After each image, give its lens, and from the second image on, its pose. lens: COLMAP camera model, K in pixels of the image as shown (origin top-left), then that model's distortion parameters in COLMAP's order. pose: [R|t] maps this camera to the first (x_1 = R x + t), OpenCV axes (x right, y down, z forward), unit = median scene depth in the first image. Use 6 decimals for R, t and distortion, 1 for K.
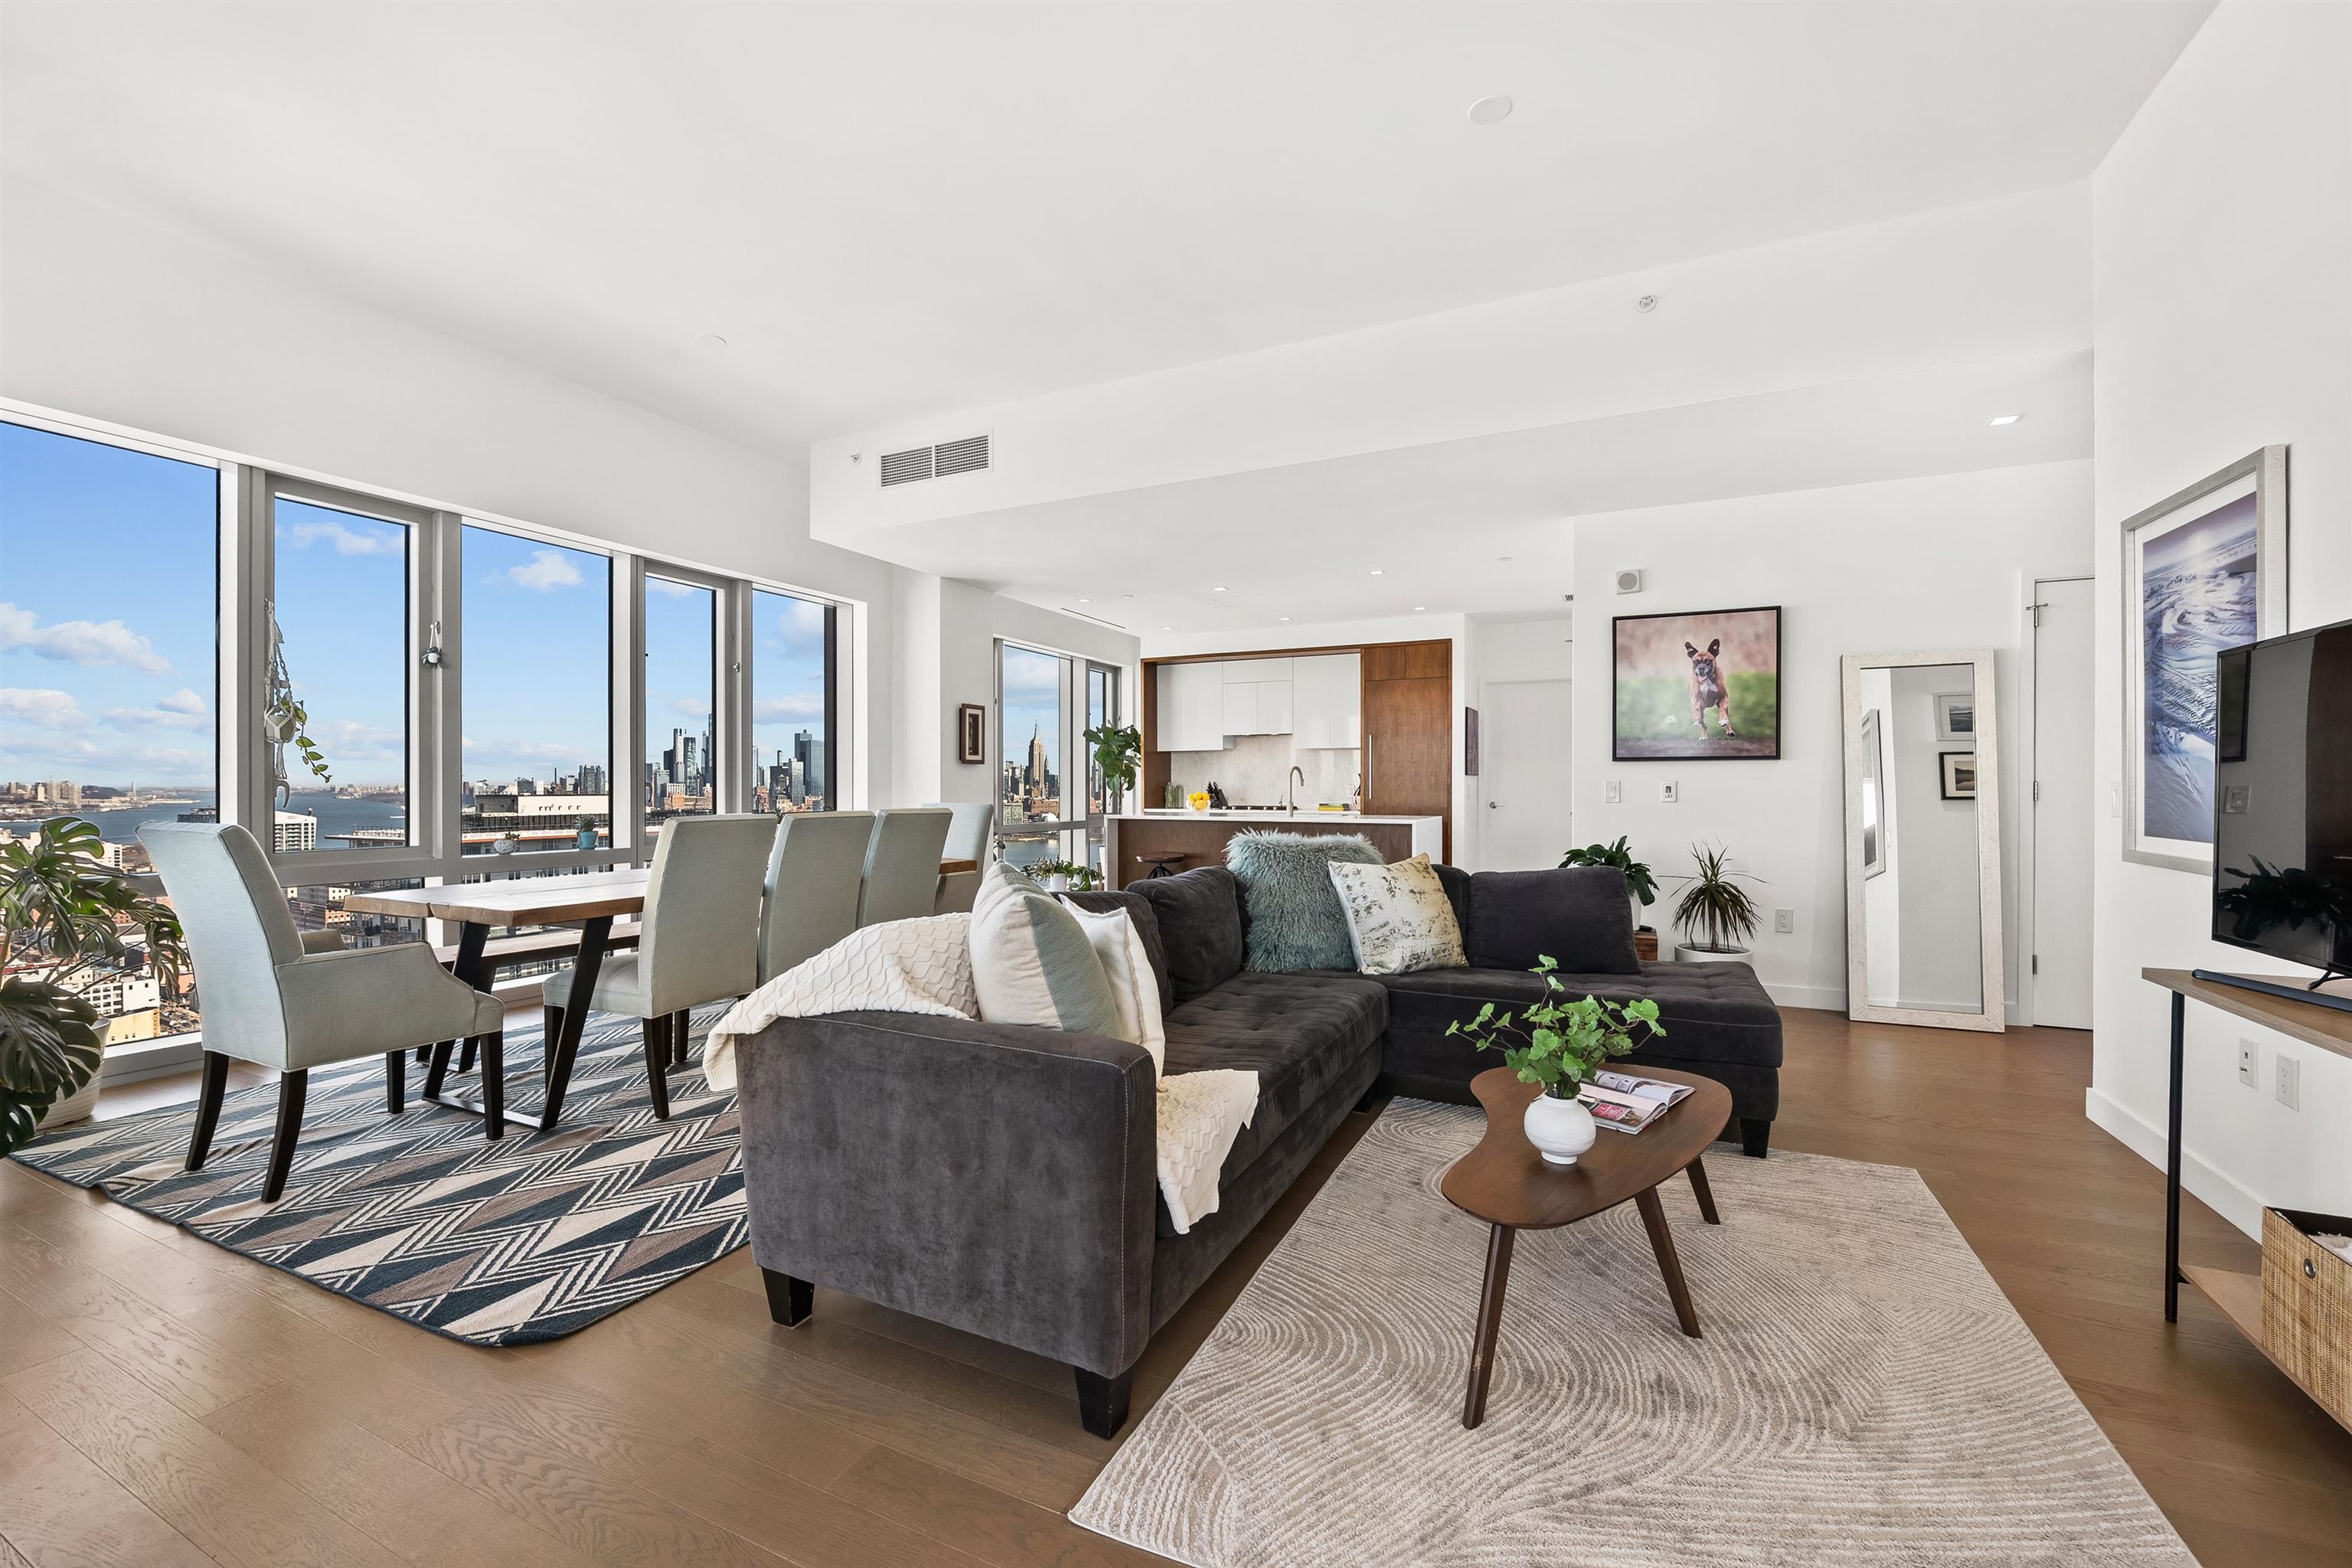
lens RADIAL K [[956.7, 0, 1176.0], [0, 956.7, 784.0], [0, 0, 1]] dist [-0.001077, -0.000690]
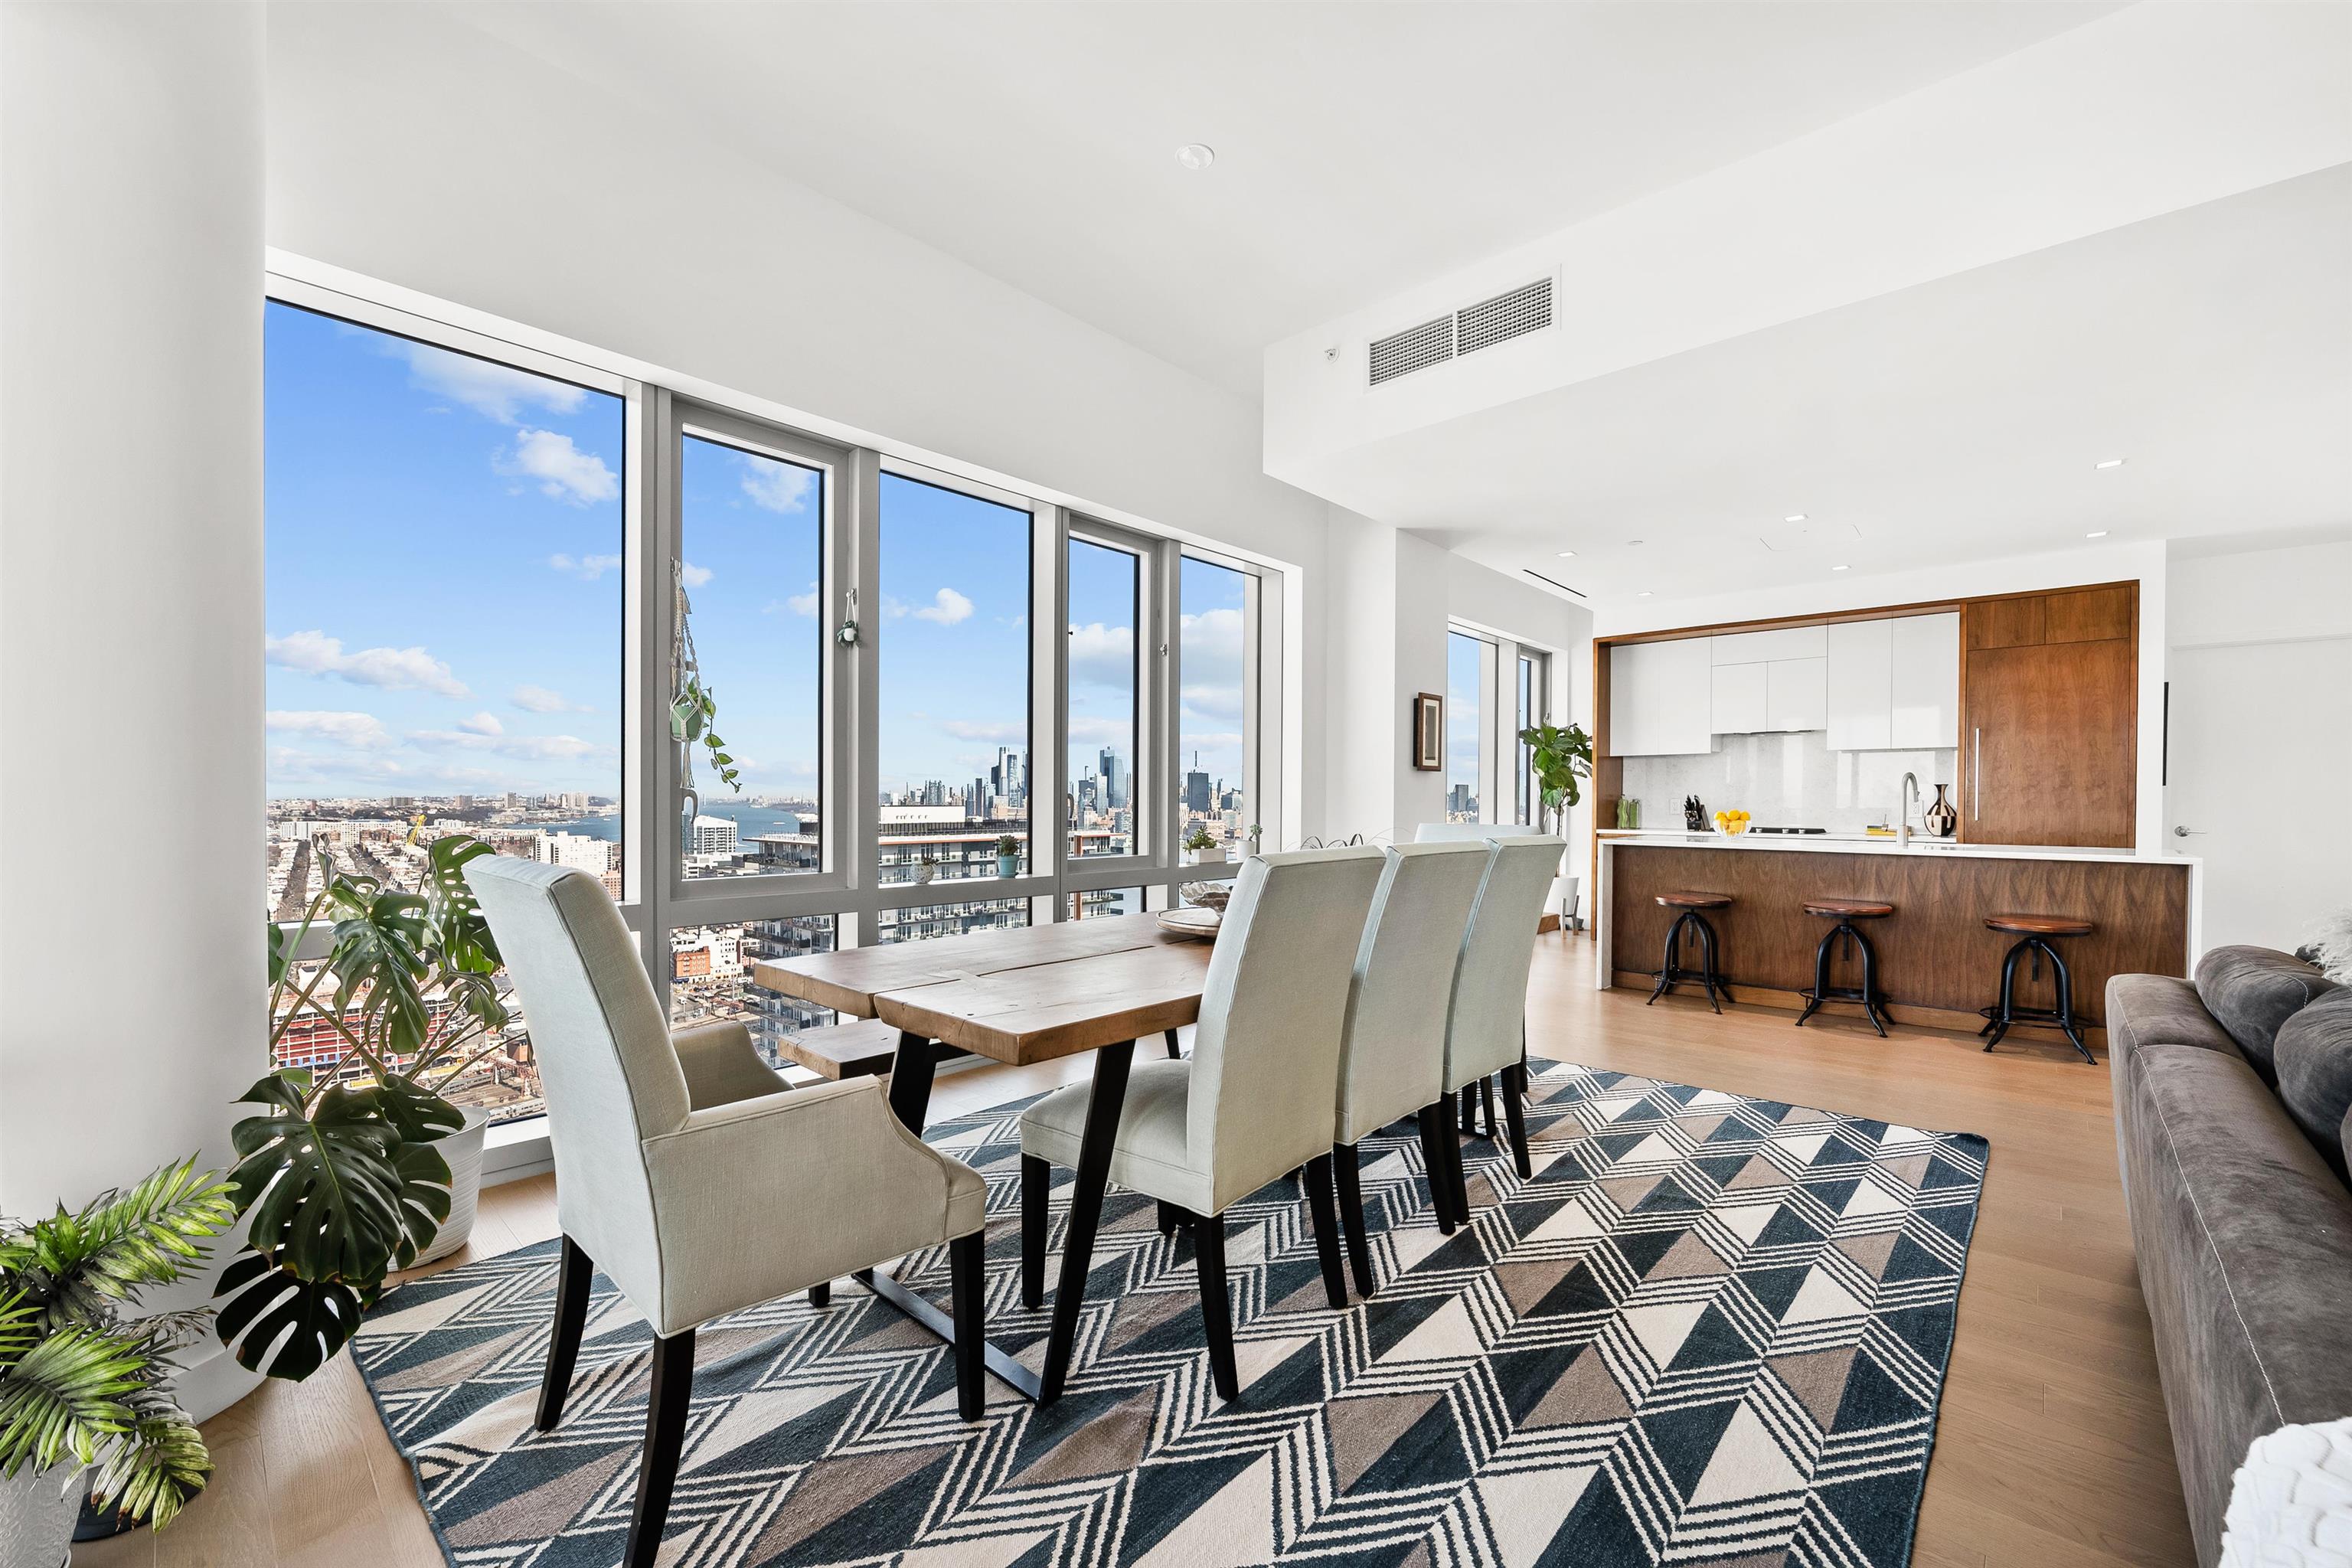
lens RADIAL K [[942.8, 0, 1175.8], [0, 942.8, 798.0], [0, 0, 1]] dist [0.000782, -0.000082]
pose [[0.956161, 0.003388, -0.292821, -0.156215], [-0.003177, 0.999994, 0.001198, 0.000358], [0.292824, -0.000215, 0.956166, 0.179954]]
